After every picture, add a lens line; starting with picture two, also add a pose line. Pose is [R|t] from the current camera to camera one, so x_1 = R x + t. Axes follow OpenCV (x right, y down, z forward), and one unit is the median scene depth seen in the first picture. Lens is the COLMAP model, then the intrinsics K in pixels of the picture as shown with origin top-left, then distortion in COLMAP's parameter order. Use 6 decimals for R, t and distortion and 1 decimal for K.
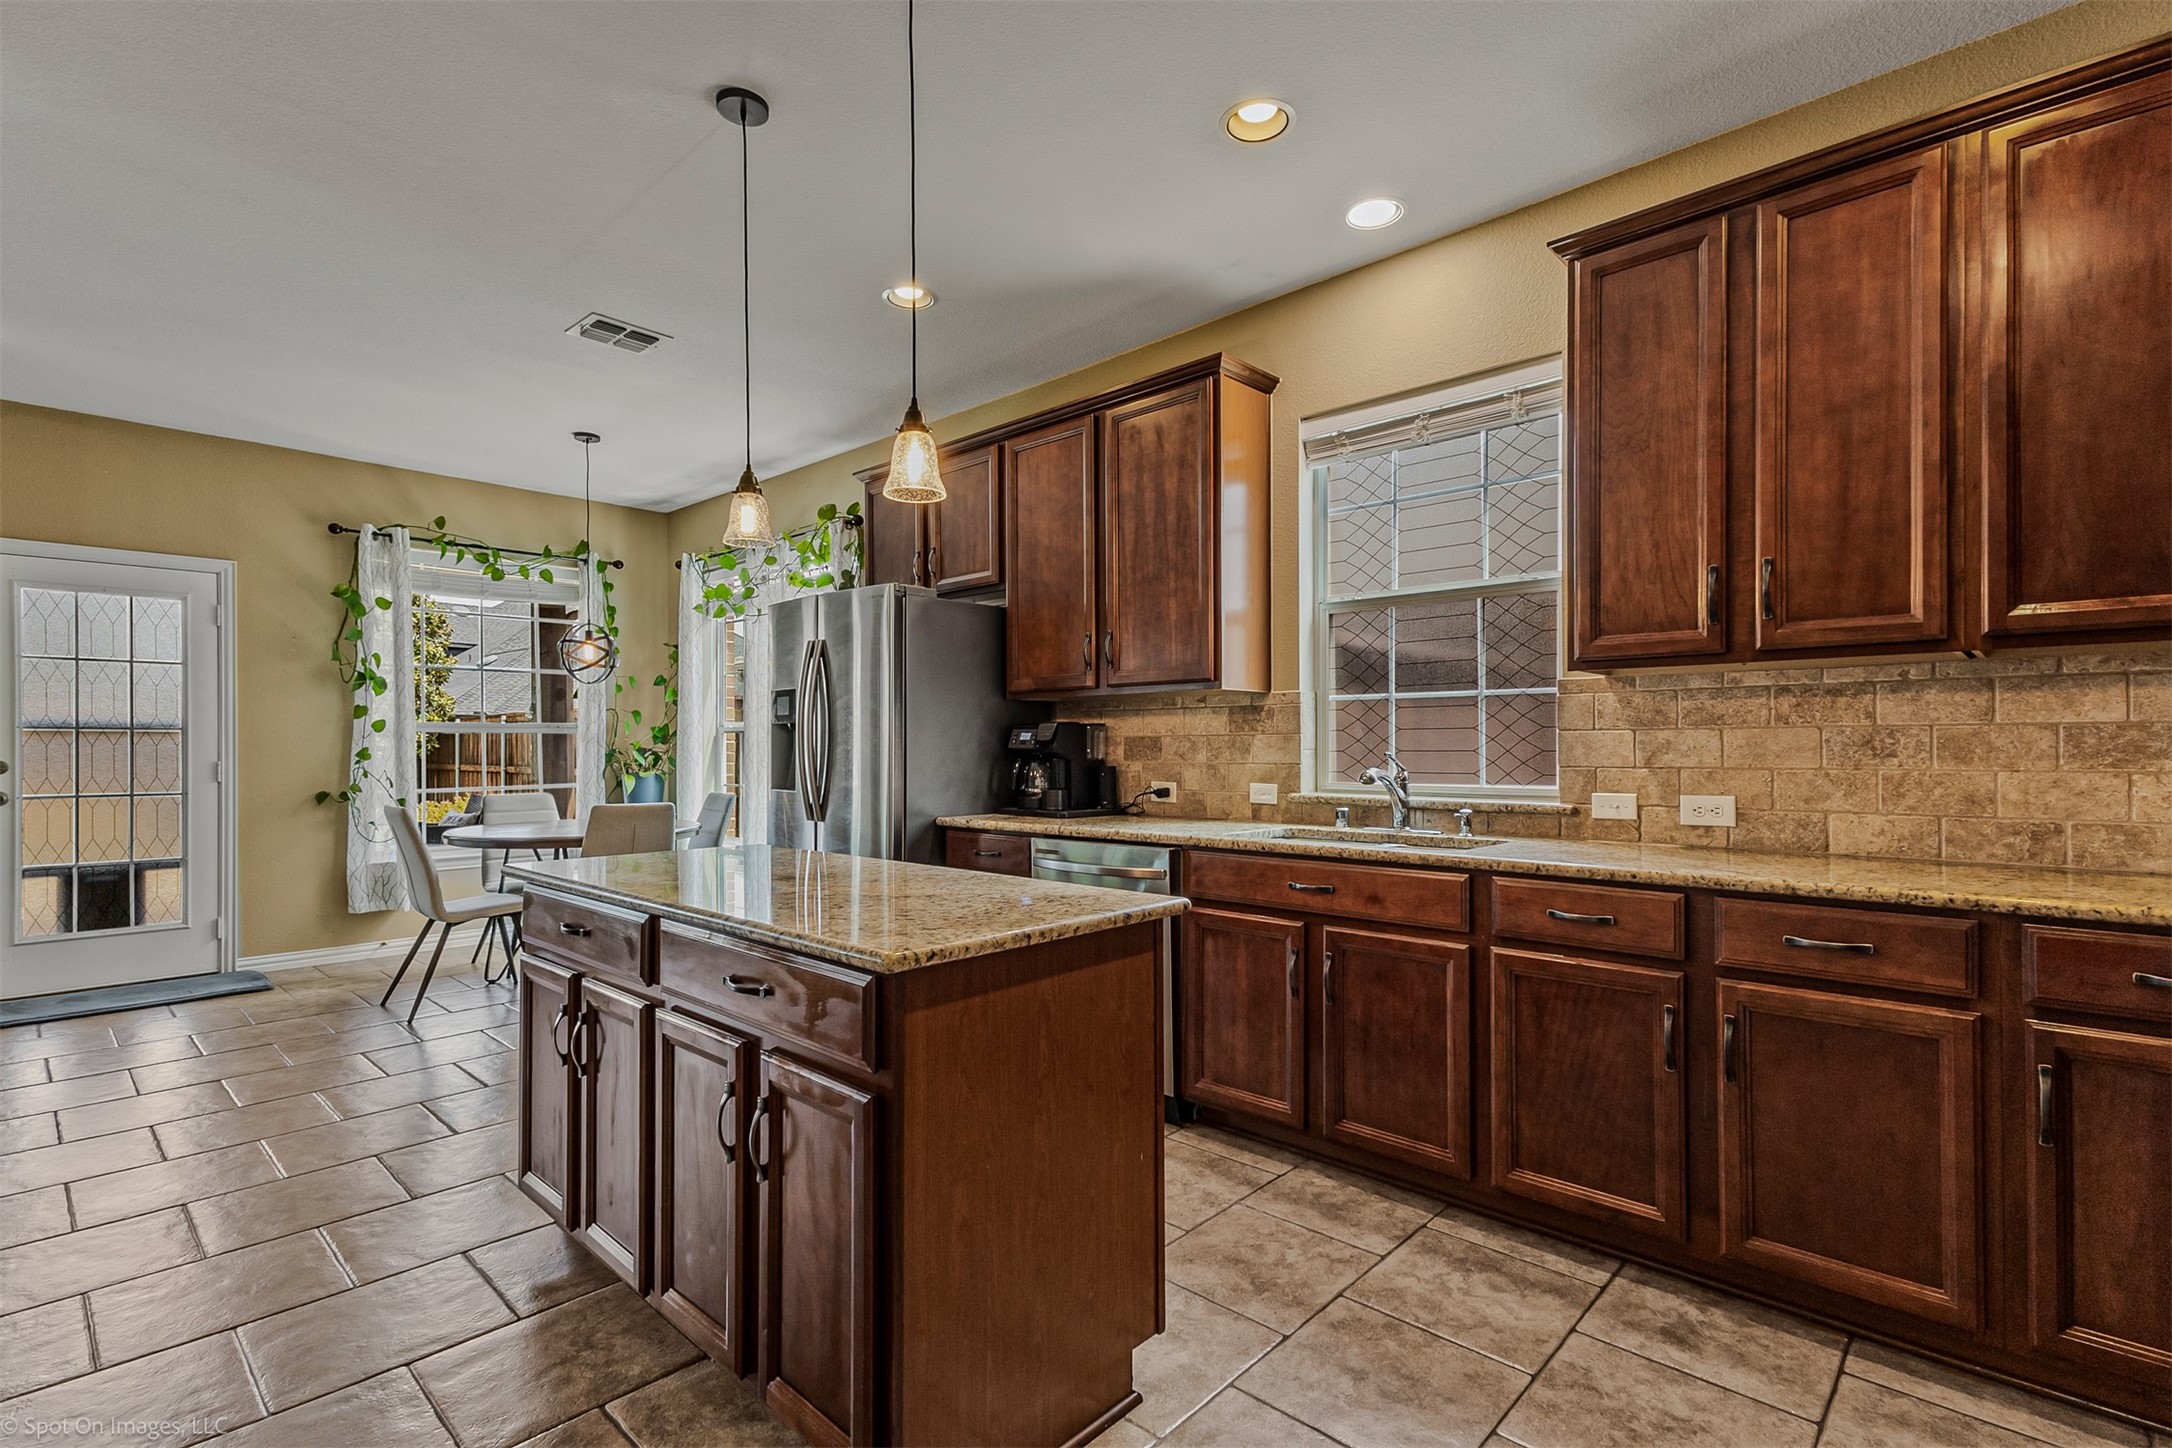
lens RADIAL K [[1003.0, 0, 1112.3], [0, 1003.0, 749.2], [0, 0, 1]] dist [0.018569, -0.003444]
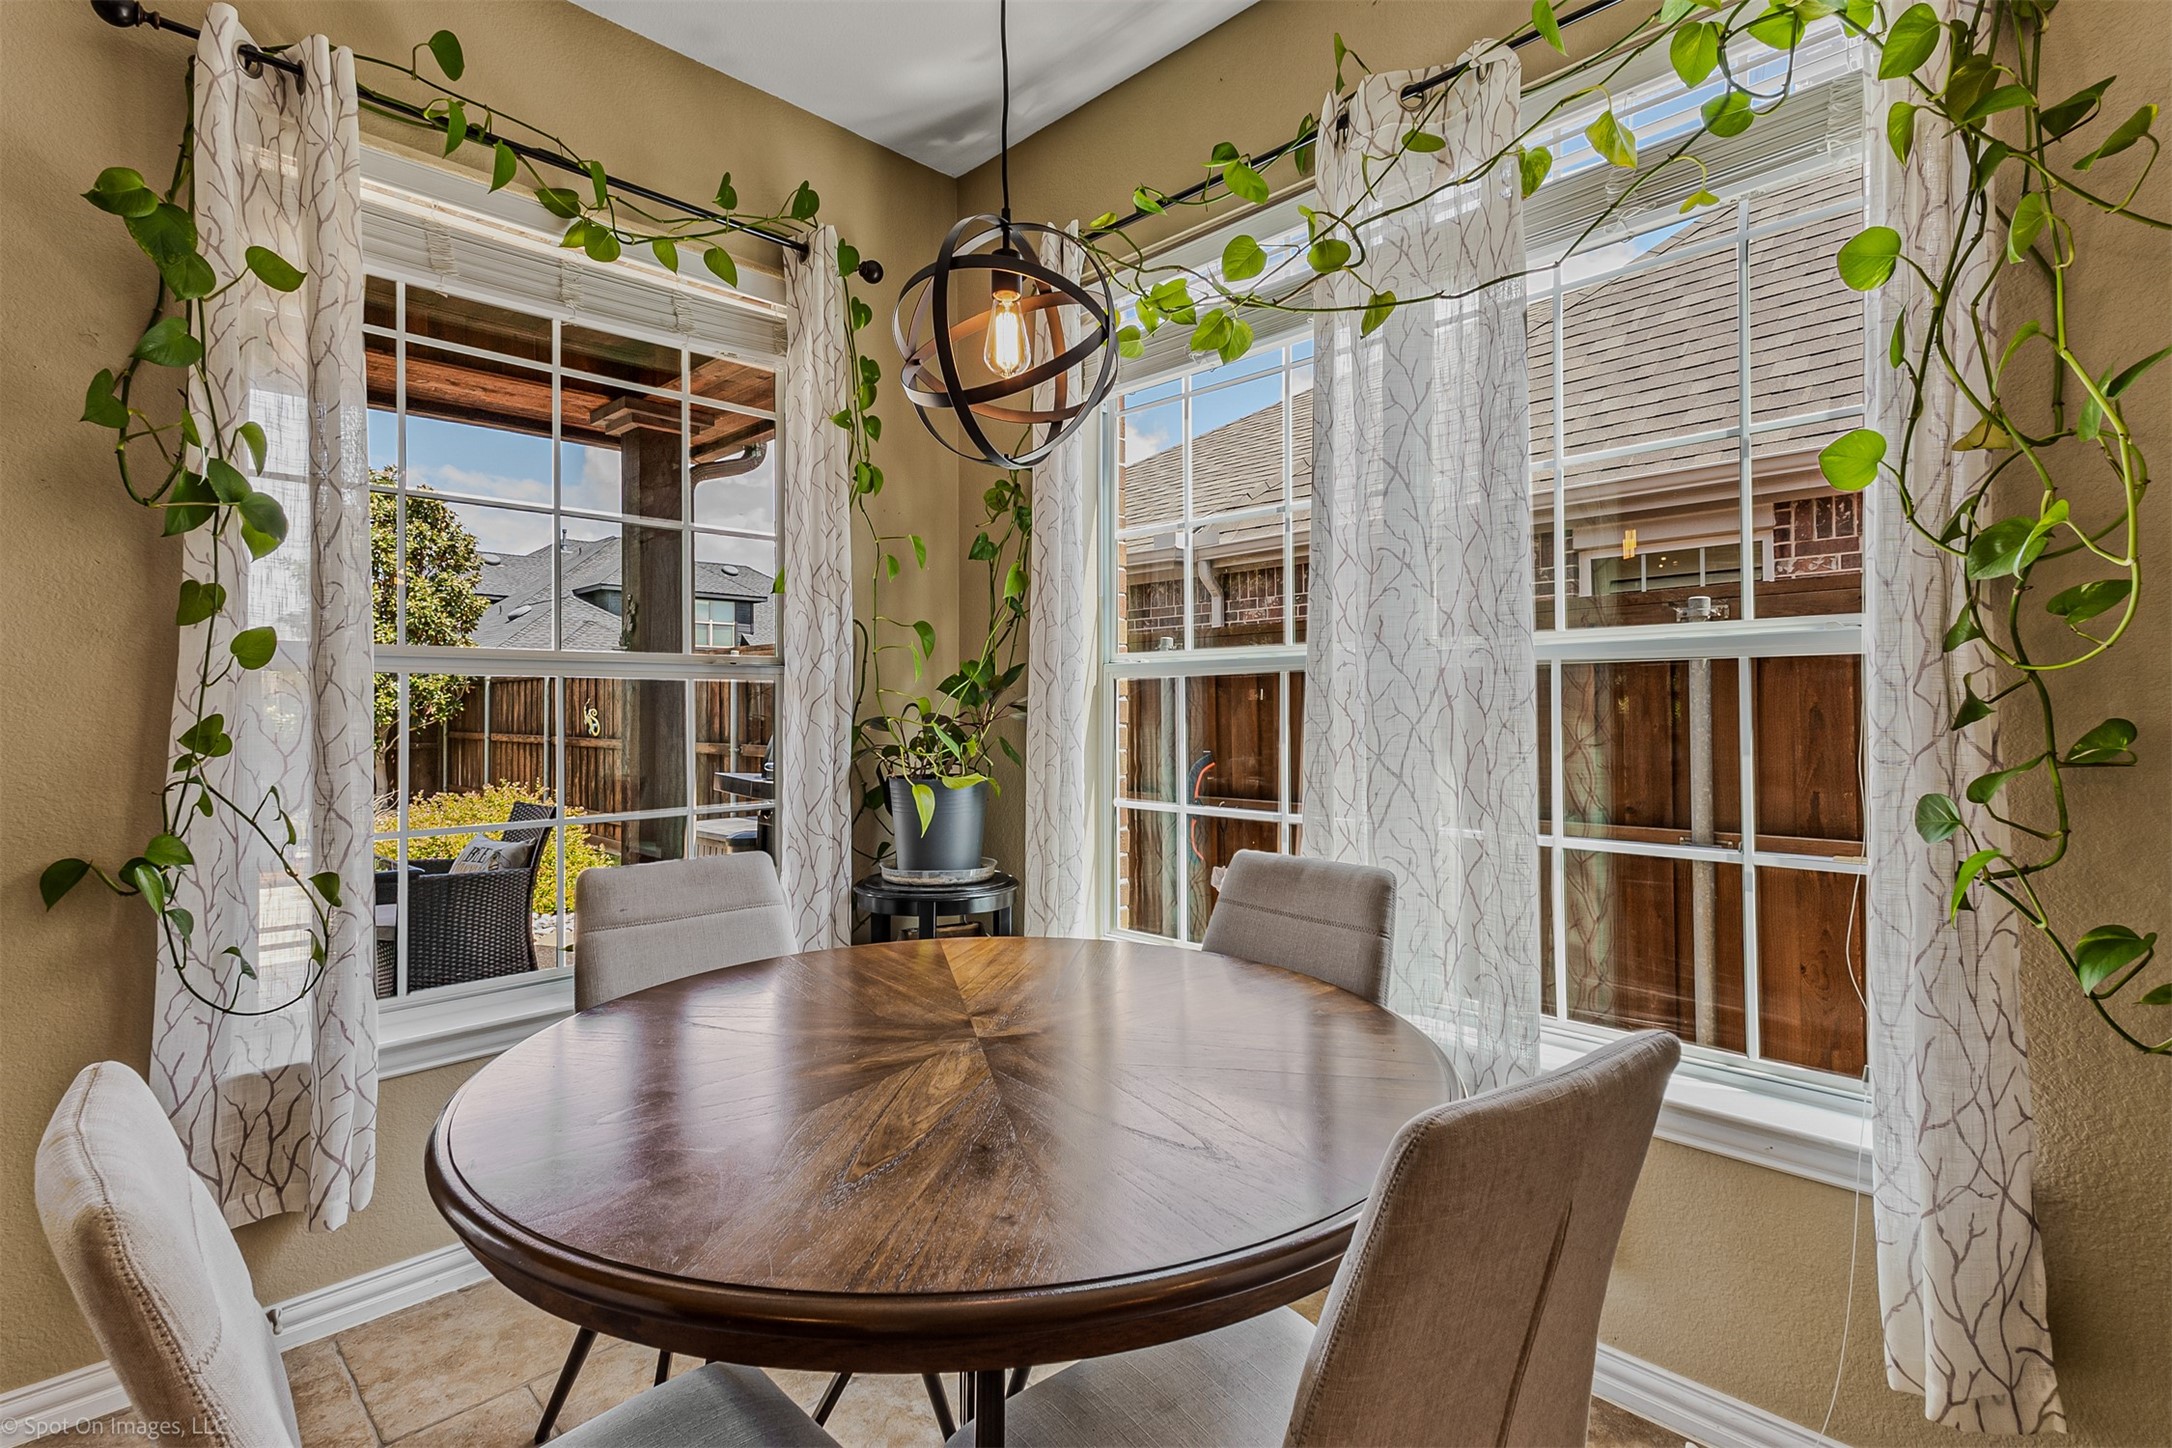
lens RADIAL K [[1003.0, 0, 1072.6], [0, 1003.0, 702.9], [0, 0, 1]] dist [0.018569, -0.003444]
pose [[0.998829, 0.001027, -0.048371, -0.455074], [-0.001443, 0.999962, -0.008560, -0.003505], [0.048360, 0.008620, 0.998793, 0.696945]]
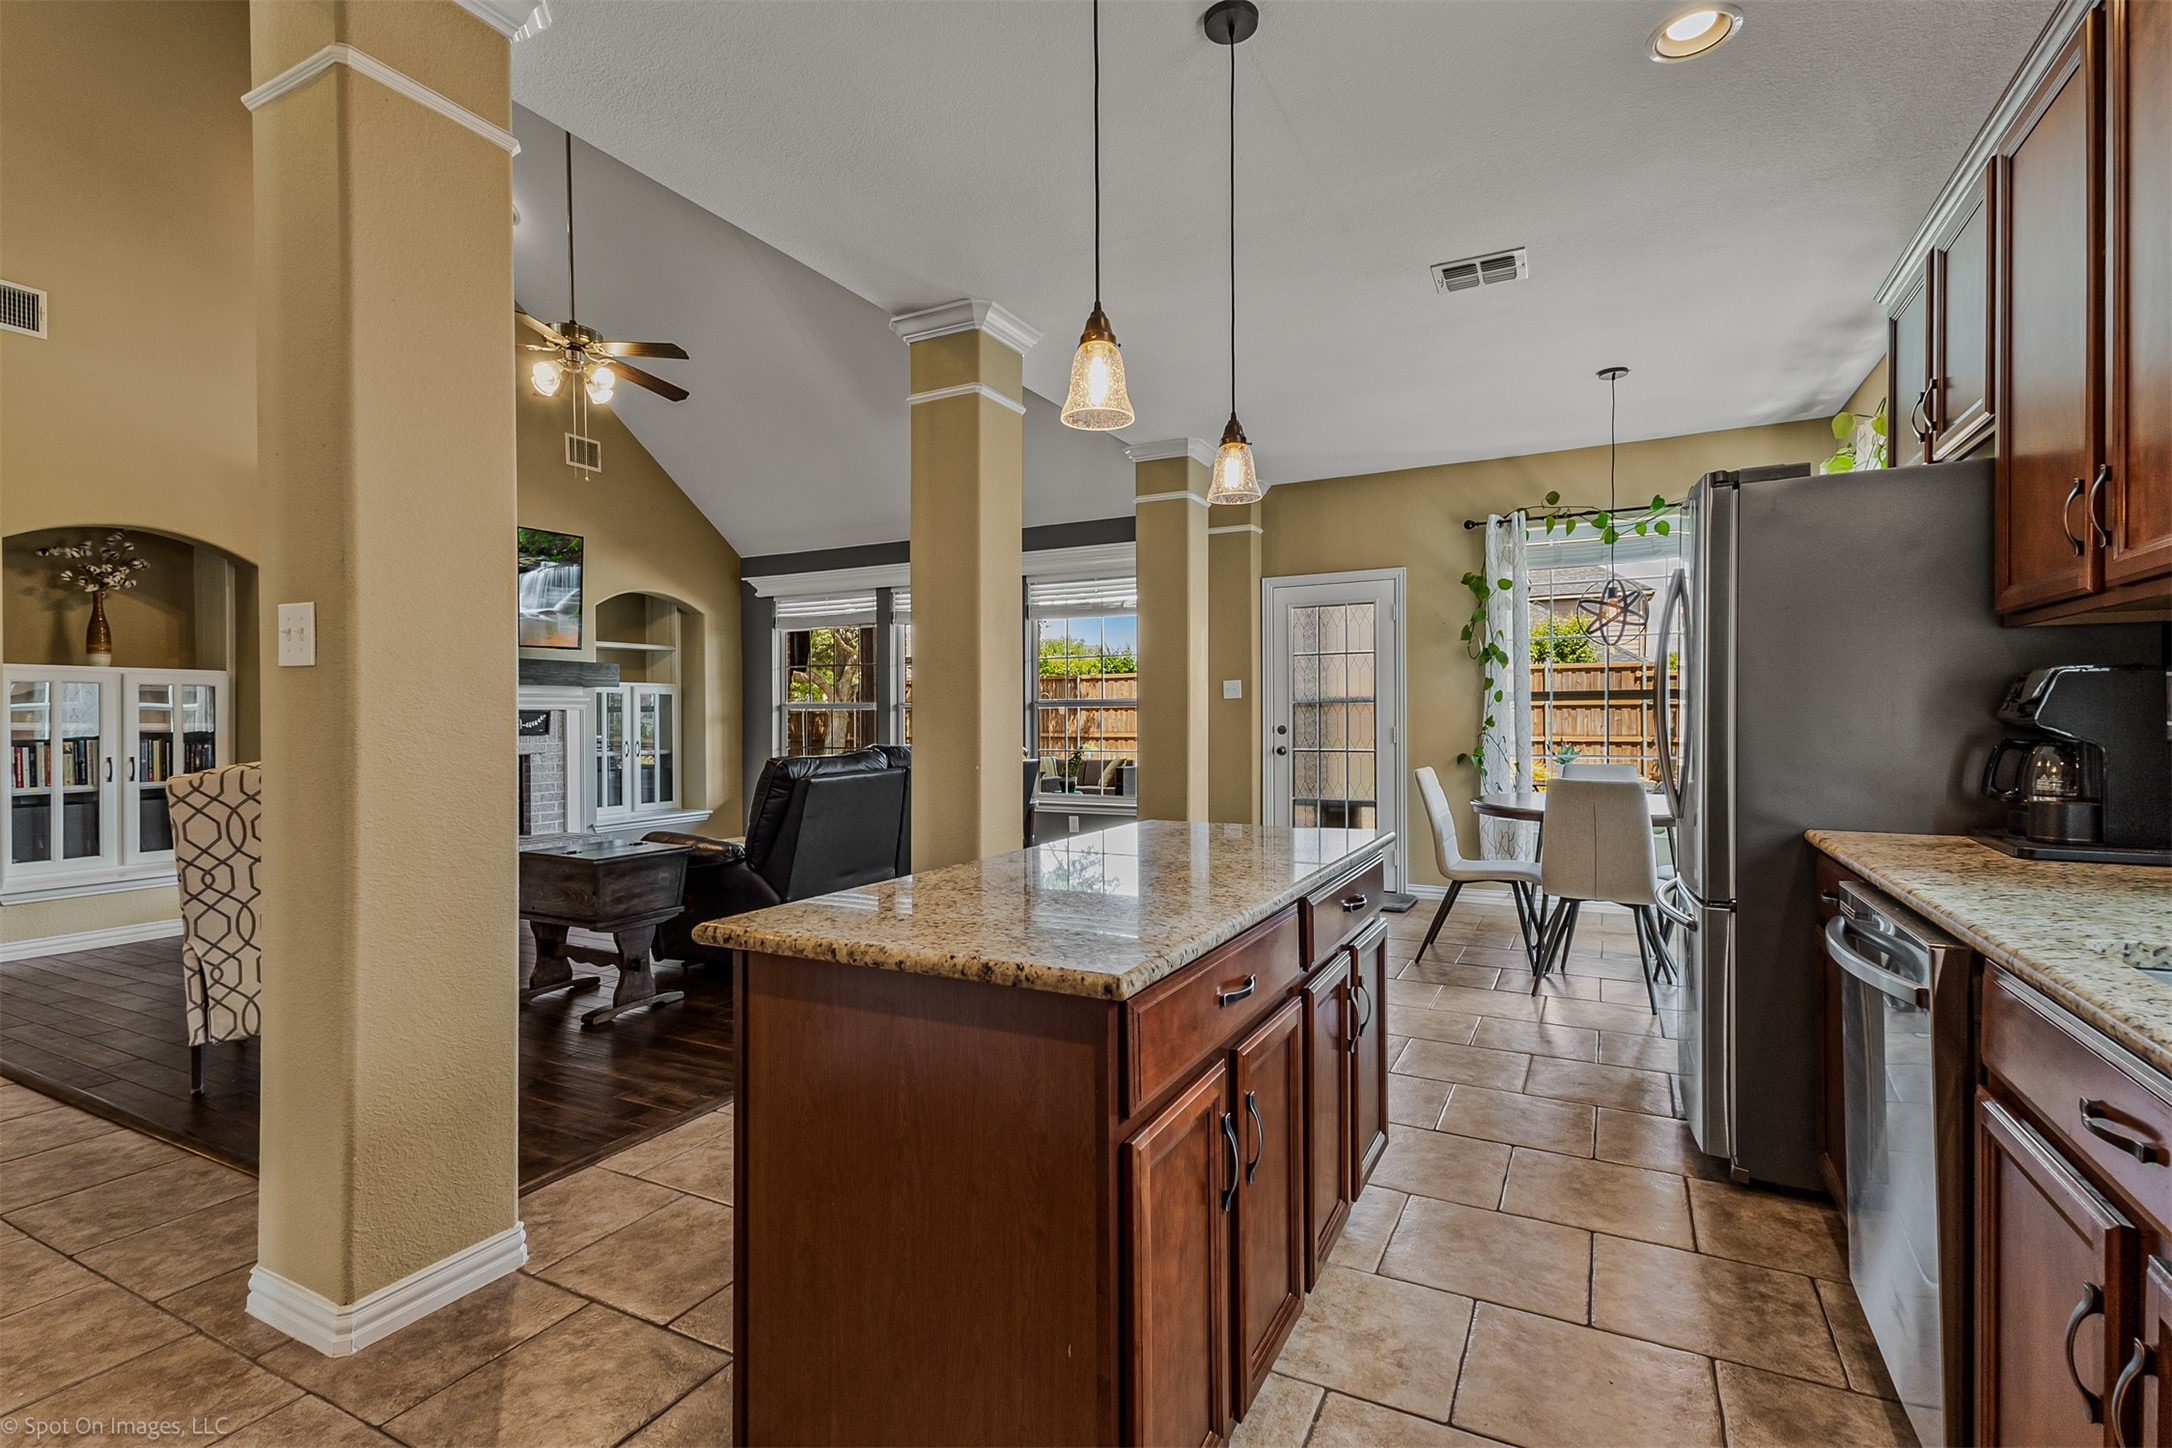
lens RADIAL K [[1003.0, 0, 1073.3], [0, 1003.0, 726.0], [0, 0, 1]] dist [0.018569, -0.003444]
pose [[0.245974, 0.007098, -0.969251, 0.221654], [0.004510, 0.999954, 0.008468, -0.002075], [0.969266, -0.006454, 0.245930, 0.282233]]
